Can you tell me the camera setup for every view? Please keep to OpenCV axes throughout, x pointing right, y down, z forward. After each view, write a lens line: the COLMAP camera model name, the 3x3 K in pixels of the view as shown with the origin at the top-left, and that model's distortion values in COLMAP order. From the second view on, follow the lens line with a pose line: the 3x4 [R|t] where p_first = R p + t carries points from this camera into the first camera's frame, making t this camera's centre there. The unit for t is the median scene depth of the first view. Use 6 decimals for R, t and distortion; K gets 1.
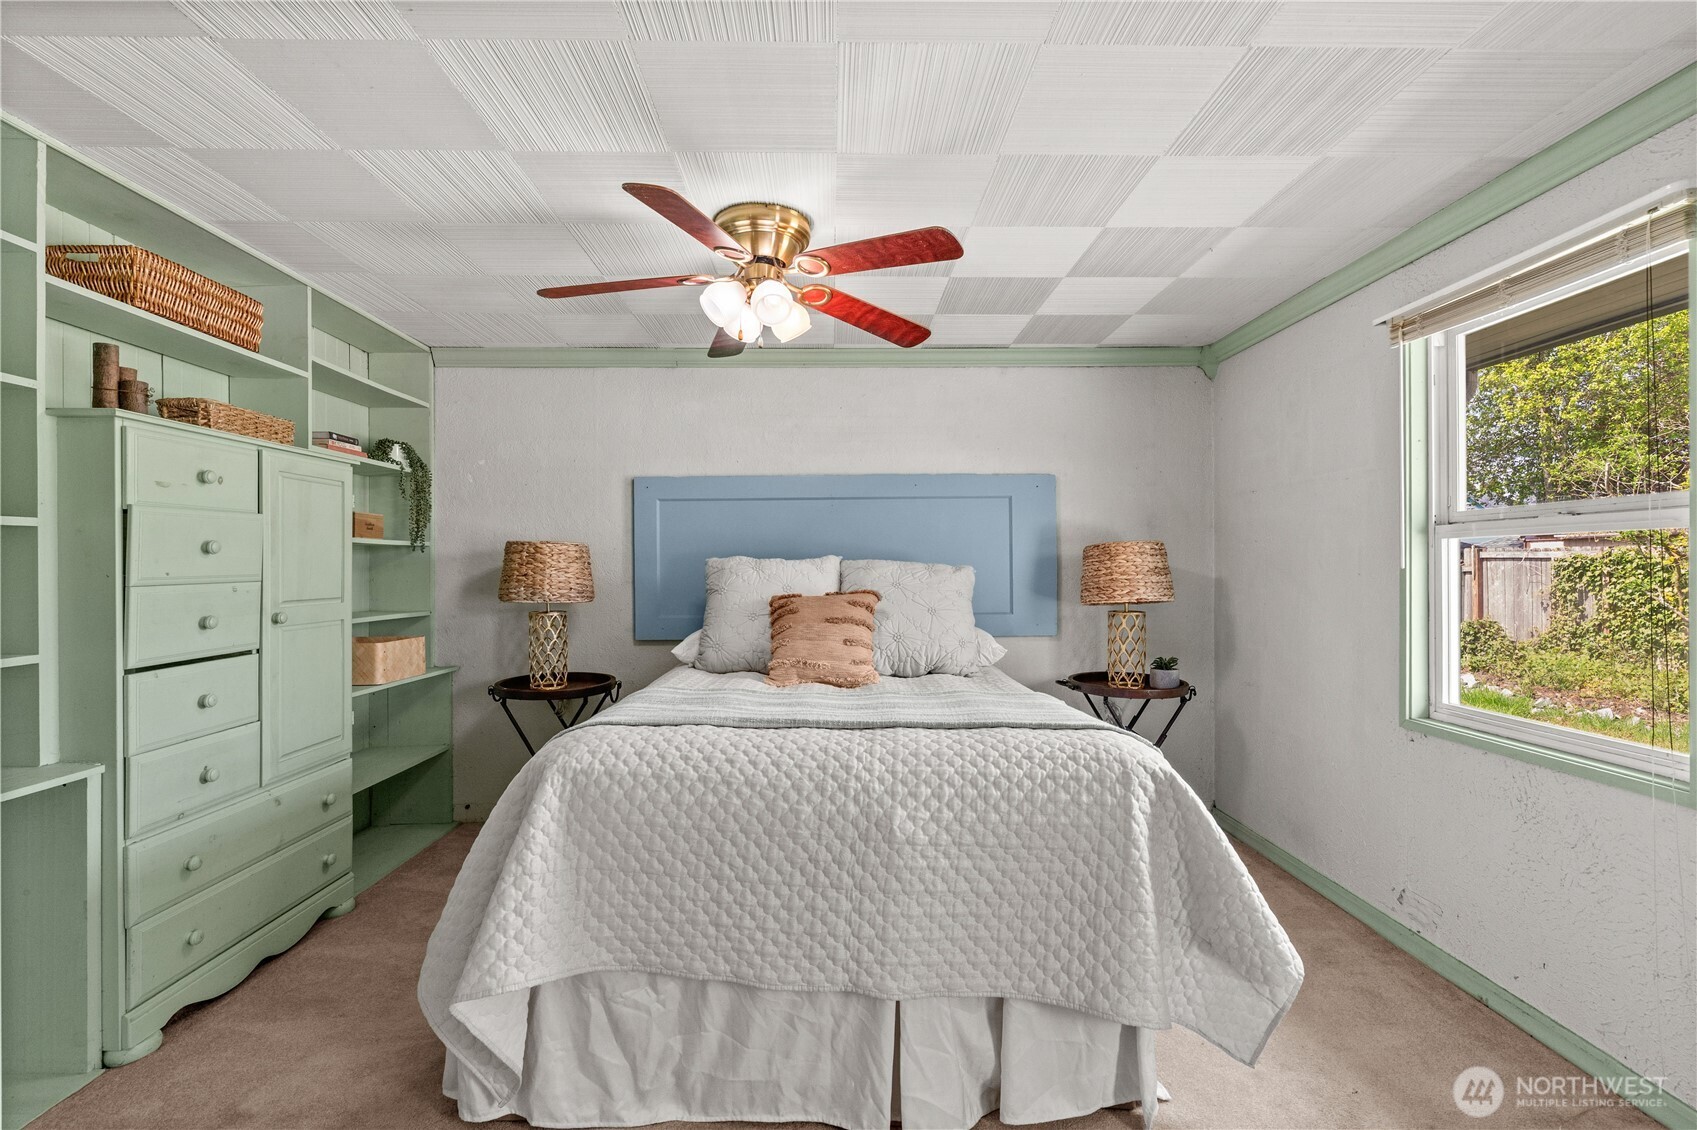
lens RADIAL K [[778.1, 0, 838.6], [0, 778.1, 566.8], [0, 0, 1]] dist [-0.008281, 0.002568]
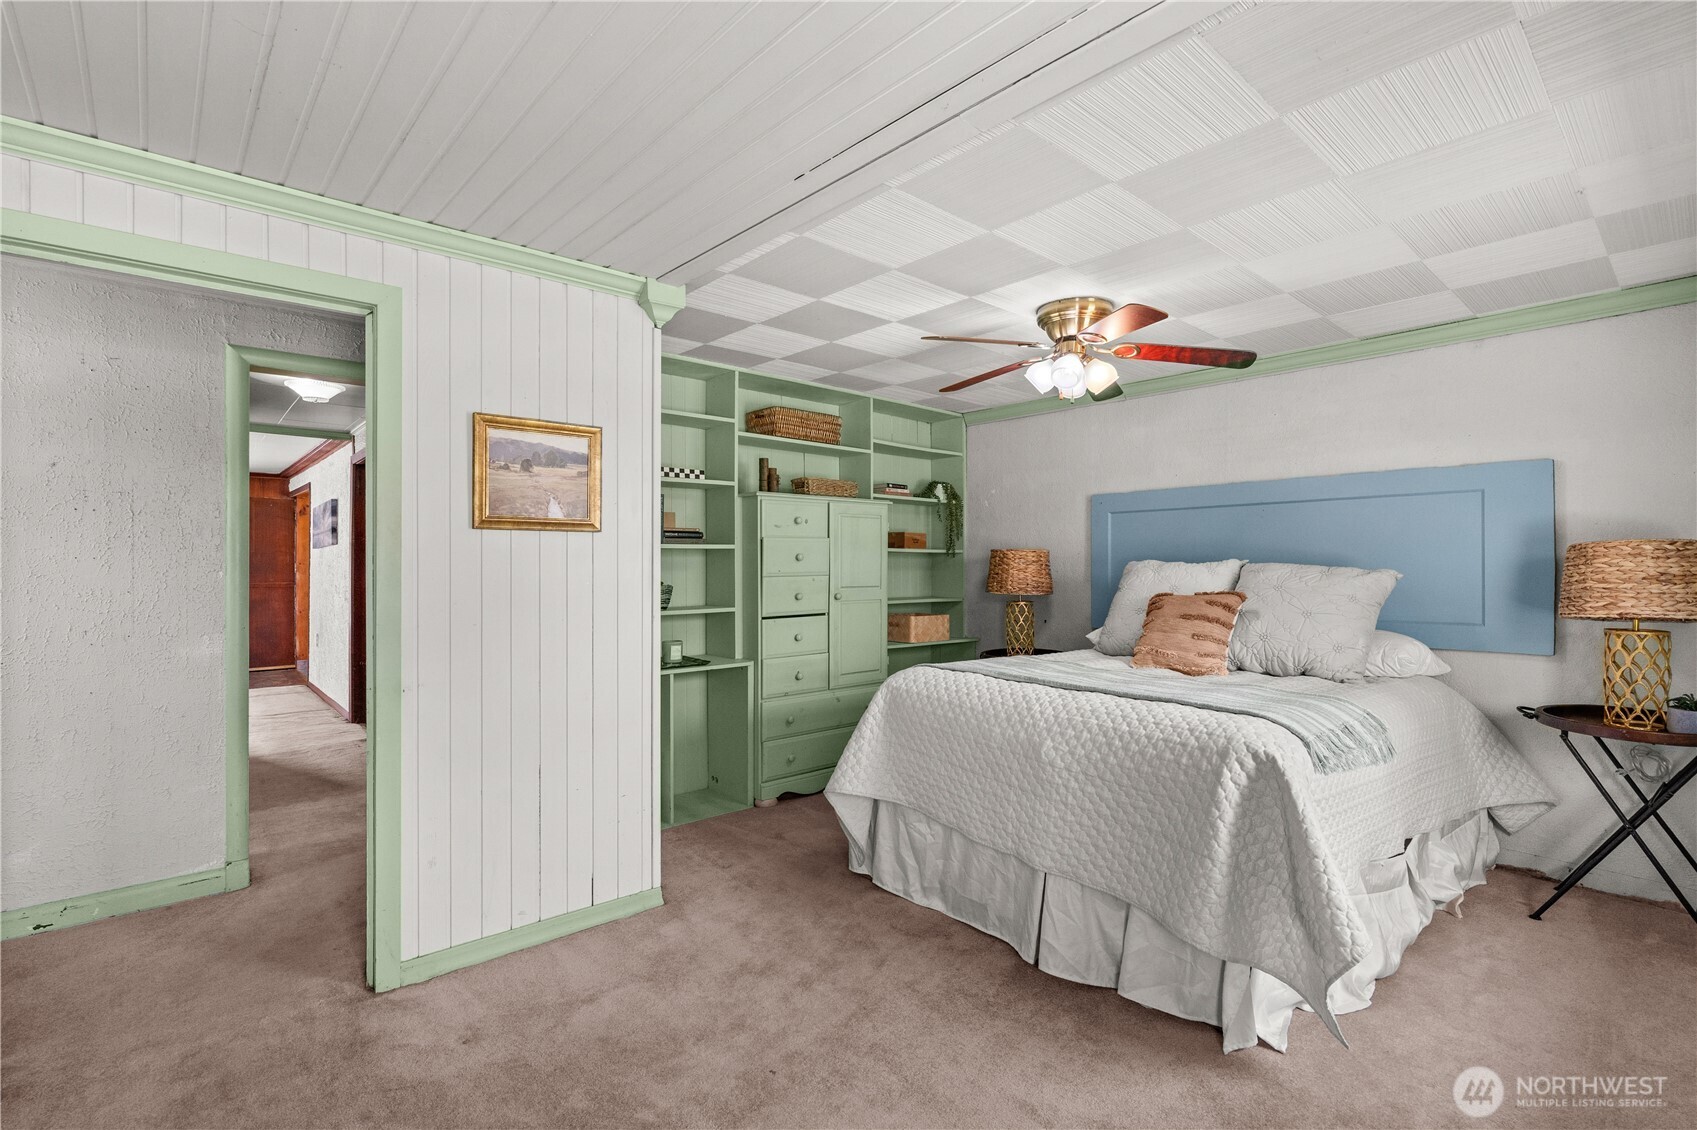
lens RADIAL K [[778.1, 0, 840.1], [0, 778.1, 566.7], [0, 0, 1]] dist [-0.008281, 0.002568]
pose [[0.647968, 0.005245, -0.761650, 0.731552], [-0.003754, 0.999986, 0.003693, -0.009463], [0.761659, 0.000466, 0.647978, -0.173455]]
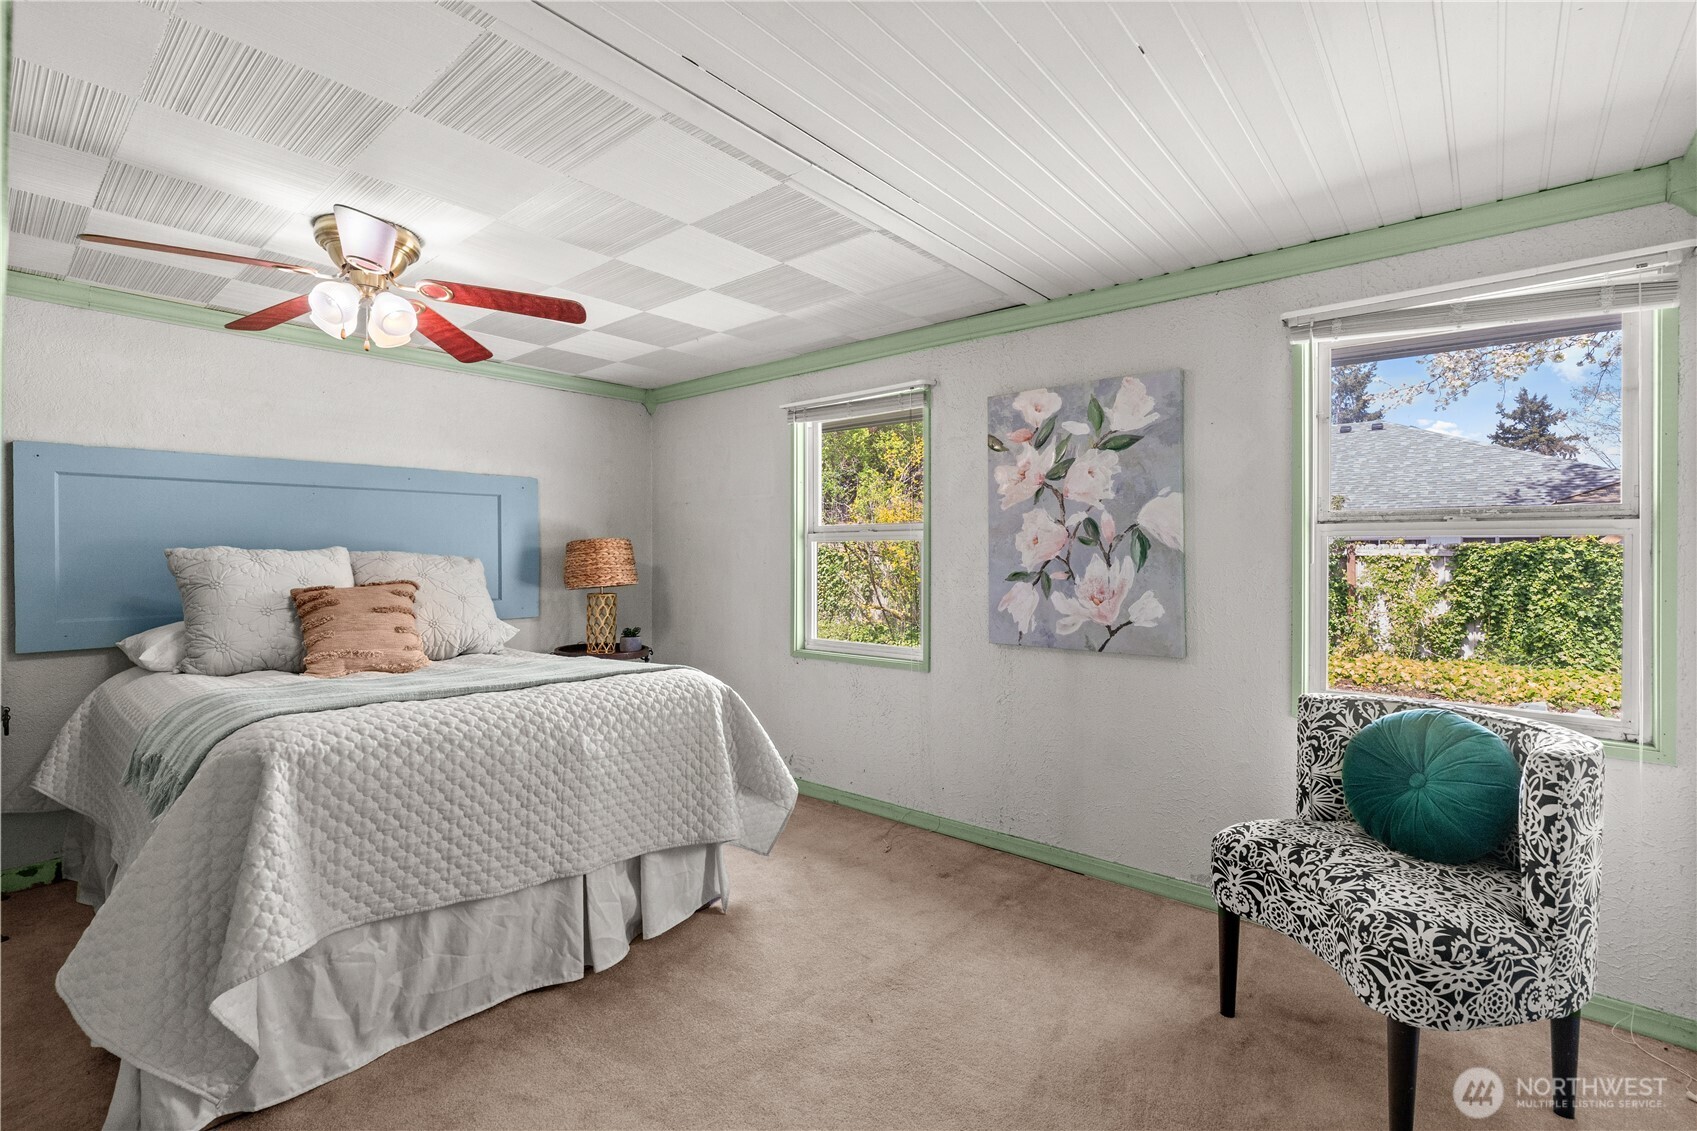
lens RADIAL K [[778.1, 0, 844.4], [0, 778.1, 556.1], [0, 0, 1]] dist [-0.008281, 0.002568]
pose [[0.657782, 0.001782, 0.753206, -0.521996], [-0.002003, 0.999998, -0.000616, -0.004863], [-0.753206, -0.001104, 0.657784, -0.196845]]
